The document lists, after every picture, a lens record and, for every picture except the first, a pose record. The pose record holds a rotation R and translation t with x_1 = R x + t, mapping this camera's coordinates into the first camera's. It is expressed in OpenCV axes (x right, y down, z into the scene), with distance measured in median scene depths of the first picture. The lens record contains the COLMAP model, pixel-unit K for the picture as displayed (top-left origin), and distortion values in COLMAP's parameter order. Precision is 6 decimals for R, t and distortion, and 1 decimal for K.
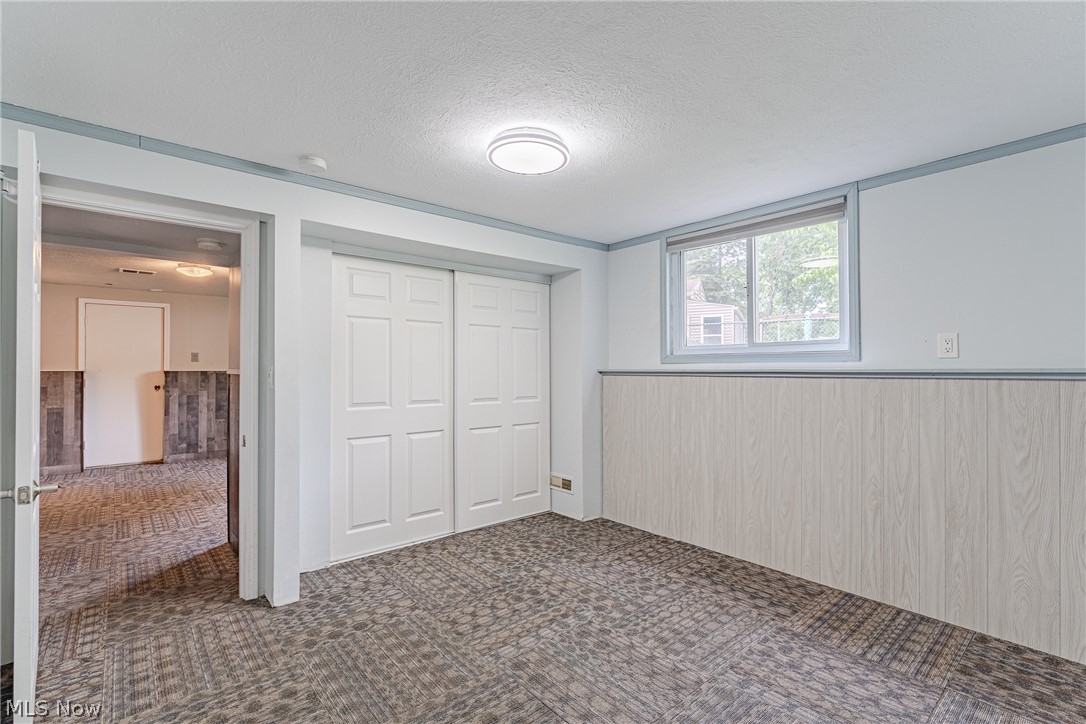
lens RADIAL K [[491.1, 0, 545.0], [0, 491.1, 362.2], [0, 0, 1]] dist [0.005189, 0.000656]
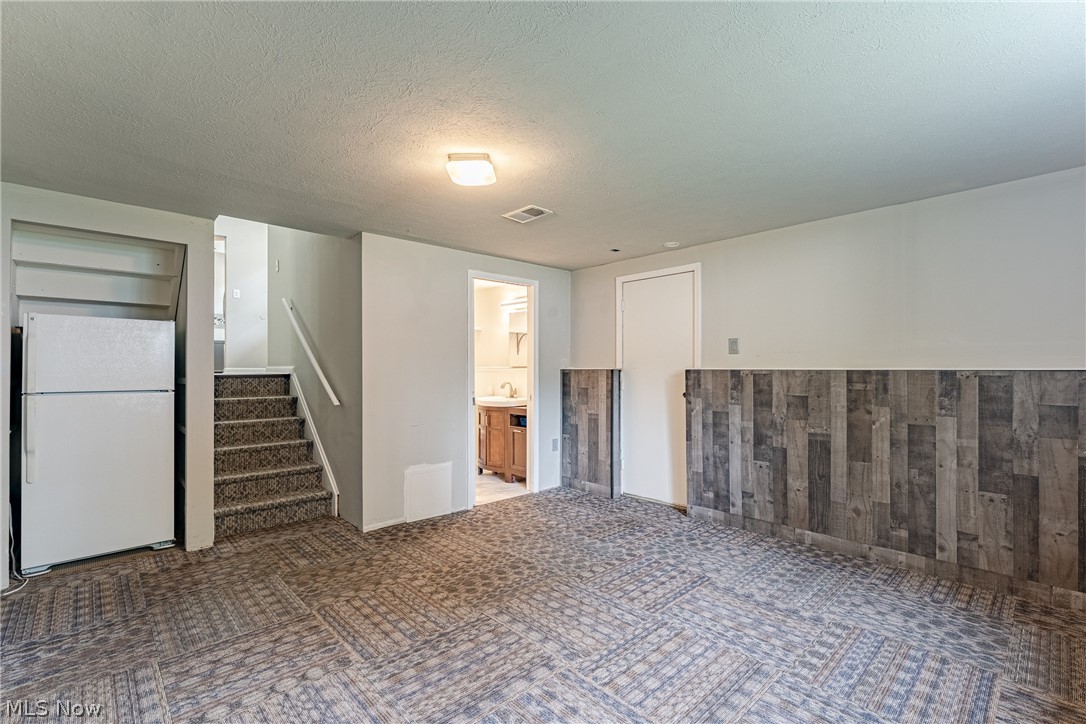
lens RADIAL K [[491.1, 0, 538.9], [0, 491.1, 368.0], [0, 0, 1]] dist [0.005189, 0.000656]
pose [[0.047331, -0.005517, -0.998864, -0.148678], [0.009035, 0.999946, -0.005095, 0.016959], [0.998838, -0.008783, 0.047378, 0.766194]]
